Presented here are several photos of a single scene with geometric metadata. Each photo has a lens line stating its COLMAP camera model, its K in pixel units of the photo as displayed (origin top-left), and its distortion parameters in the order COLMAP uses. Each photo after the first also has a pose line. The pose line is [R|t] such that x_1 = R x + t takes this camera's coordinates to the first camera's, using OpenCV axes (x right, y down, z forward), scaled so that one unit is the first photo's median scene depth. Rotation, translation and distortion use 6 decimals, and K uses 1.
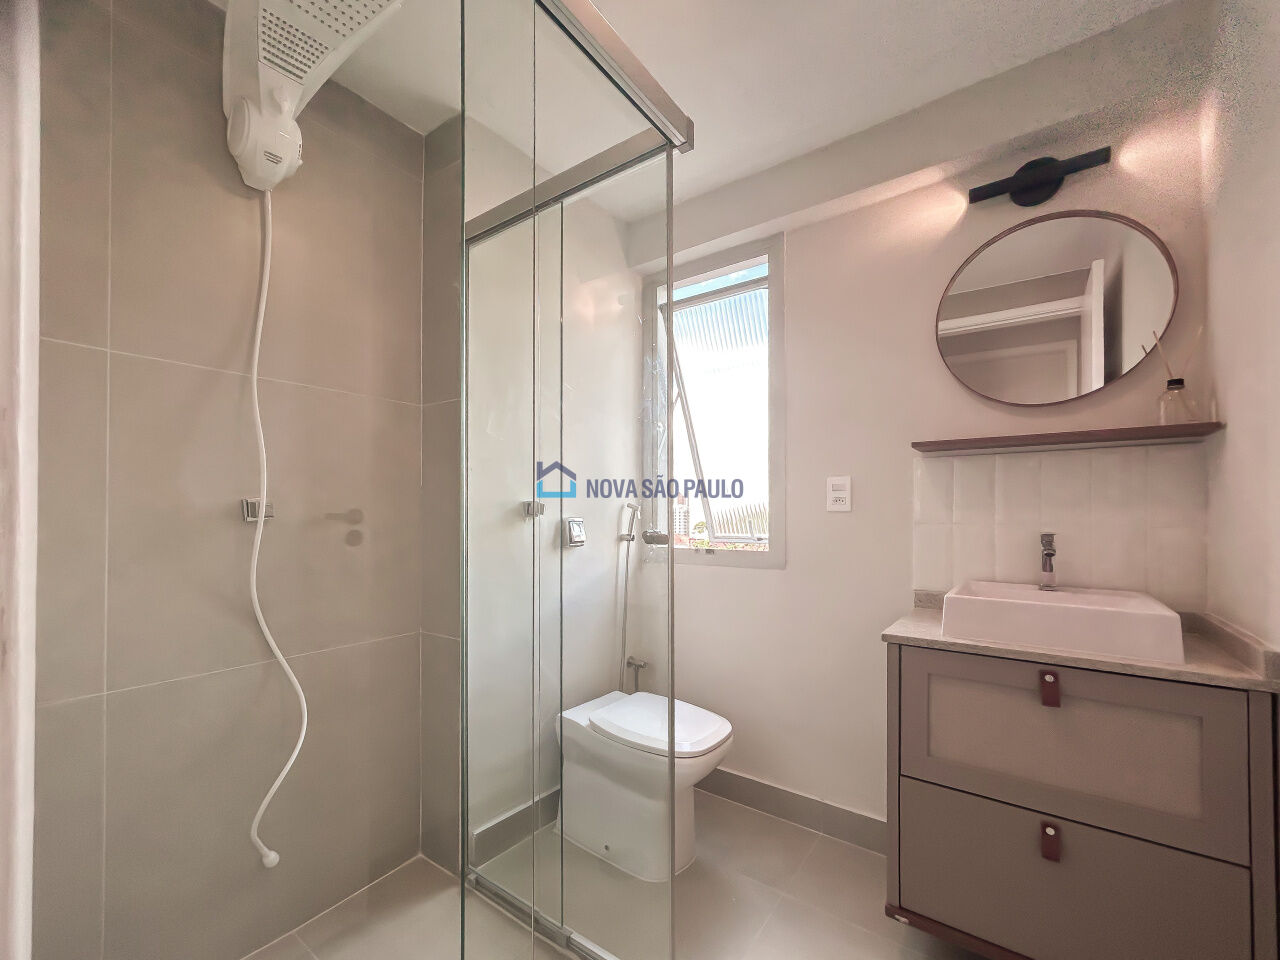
lens RADIAL K [[549.1, 0, 630.9], [0, 549.1, 504.0], [0, 0, 1]] dist [-0.004397, 0.000585]
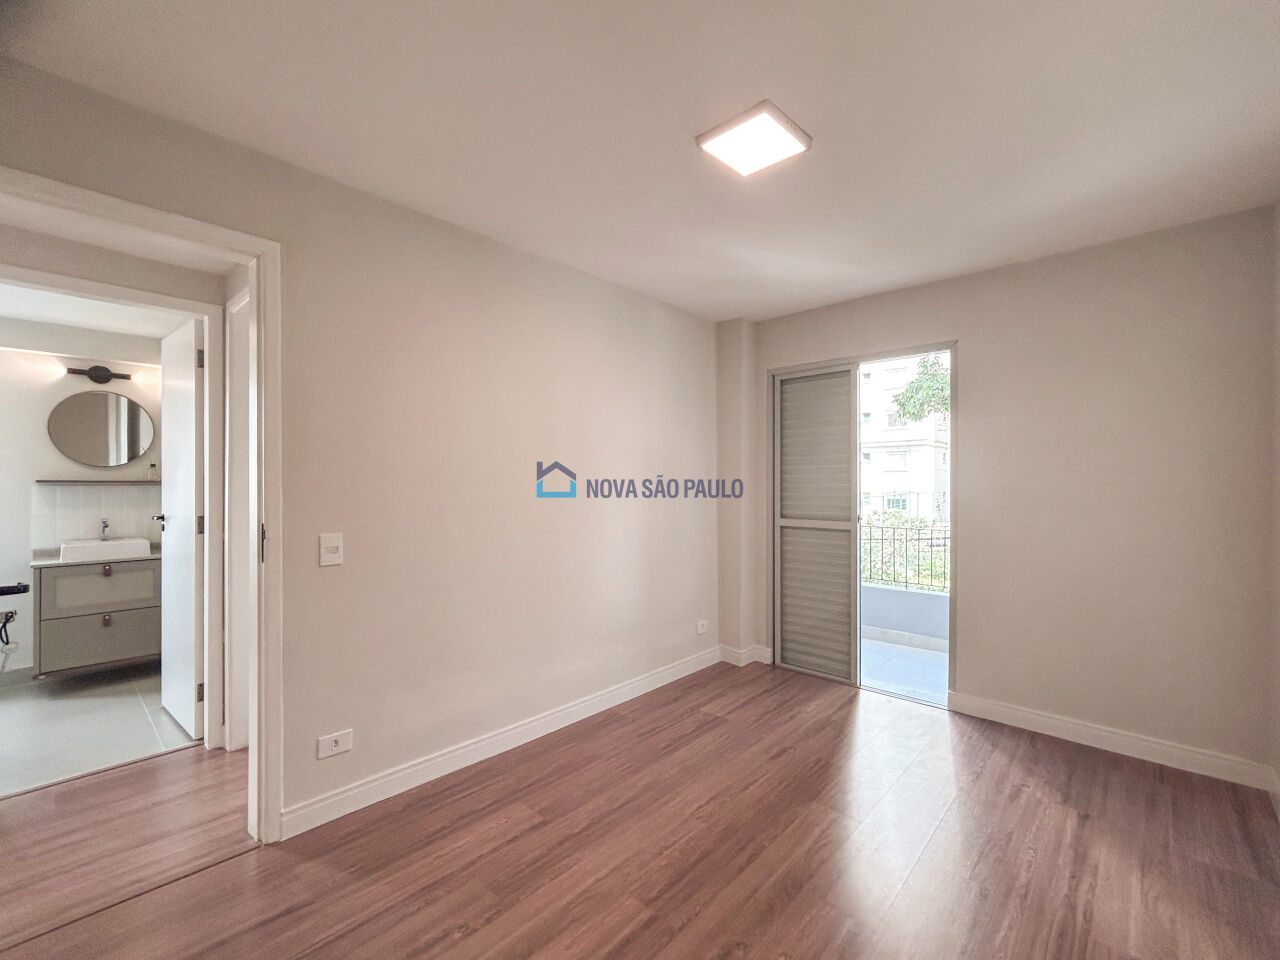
lens RADIAL K [[549.1, 0, 638.4], [0, 549.1, 481.8], [0, 0, 1]] dist [-0.004397, 0.000585]
pose [[0.102589, 0.002631, 0.994720, -1.476295], [-0.015251, 0.999883, -0.001072, -0.147961], [-0.994607, -0.015060, 0.102617, -1.686709]]
